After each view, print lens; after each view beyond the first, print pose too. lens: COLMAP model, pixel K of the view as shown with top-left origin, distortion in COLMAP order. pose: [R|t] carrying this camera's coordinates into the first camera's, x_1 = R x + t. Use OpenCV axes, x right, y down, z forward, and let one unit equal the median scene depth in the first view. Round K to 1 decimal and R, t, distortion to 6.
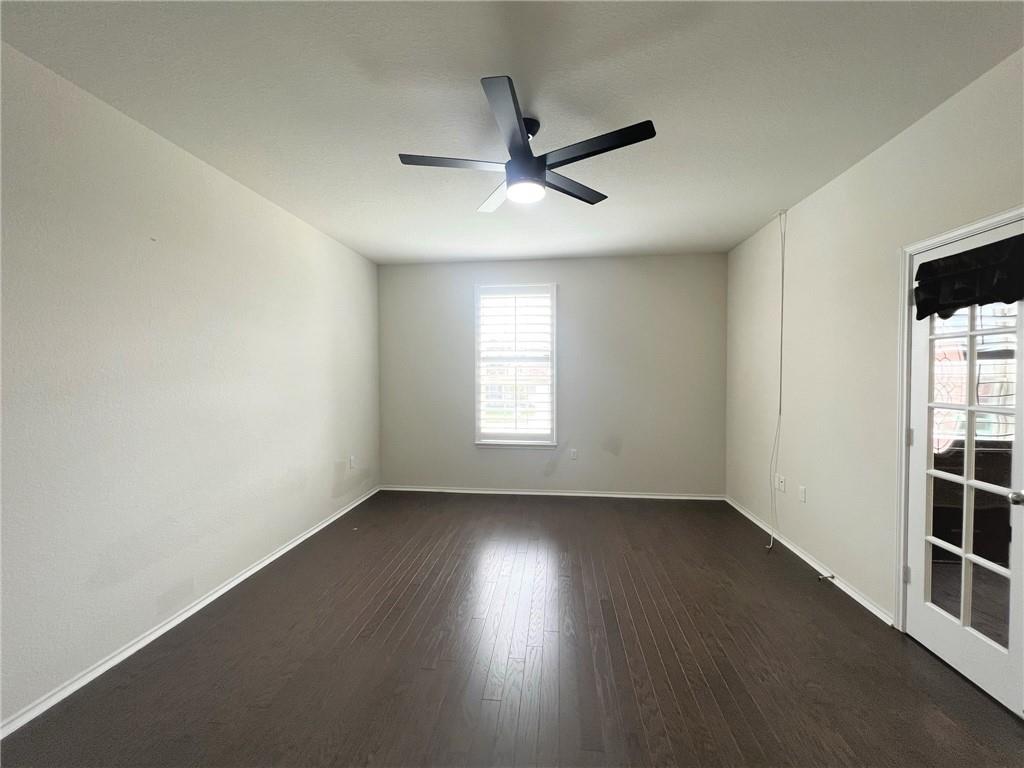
lens RADIAL K [[409.8, 0, 516.9], [0, 409.8, 387.1], [0, 0, 1]] dist [-0.001003, -0.000074]
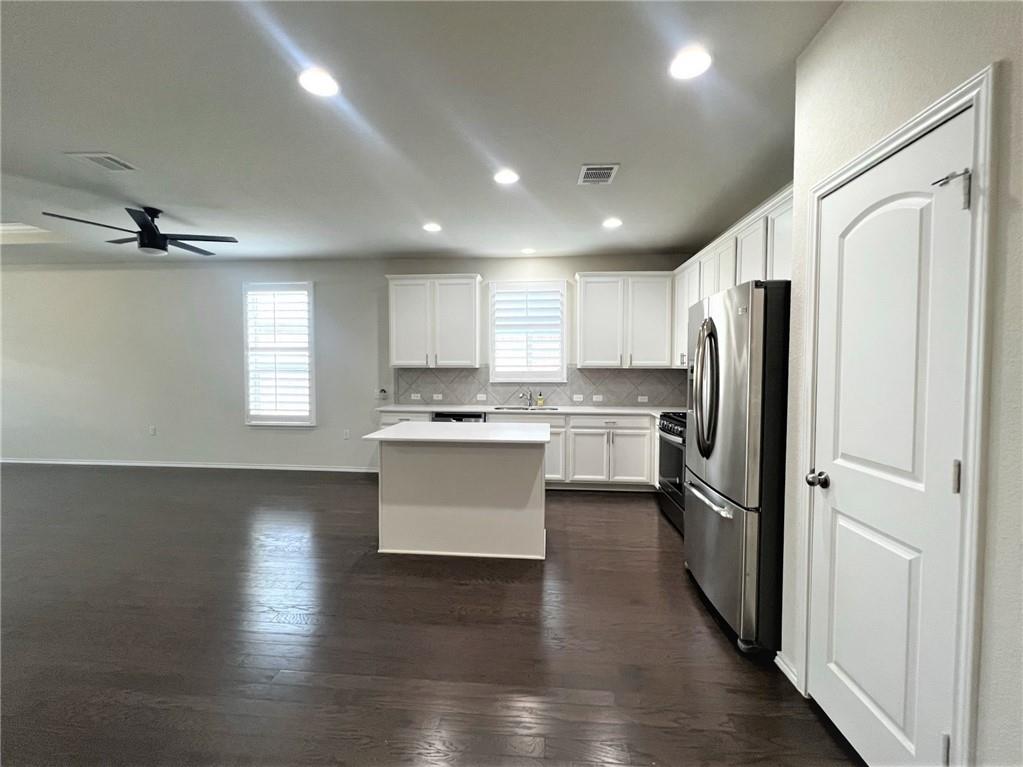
lens RADIAL K [[420.5, 0, 507.2], [0, 420.5, 382.6], [0, 0, 1]] dist [0.000267, -0.000366]
pose [[0.999971, 0.006075, 0.004546, 0.621294], [-0.006127, 0.999915, 0.011508, 0.006407], [-0.004476, -0.011536, 0.999923, -0.159674]]
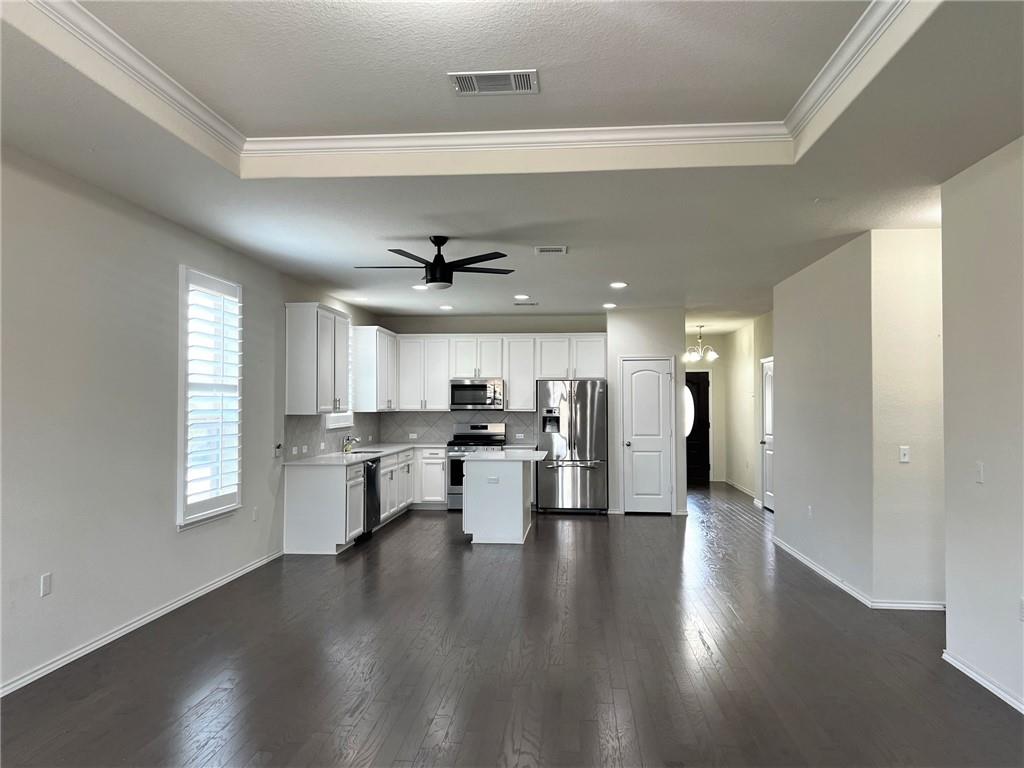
lens RADIAL K [[784.3, 0, 509.1], [0, 784.3, 390.1], [0, 0, 1]] dist [0.119151, -0.009088]
pose [[0.002050, 0.021637, 0.999764, -1.322193], [0.026849, 0.999404, -0.021684, -0.021906], [-0.999637, 0.026887, 0.001467, 0.513256]]
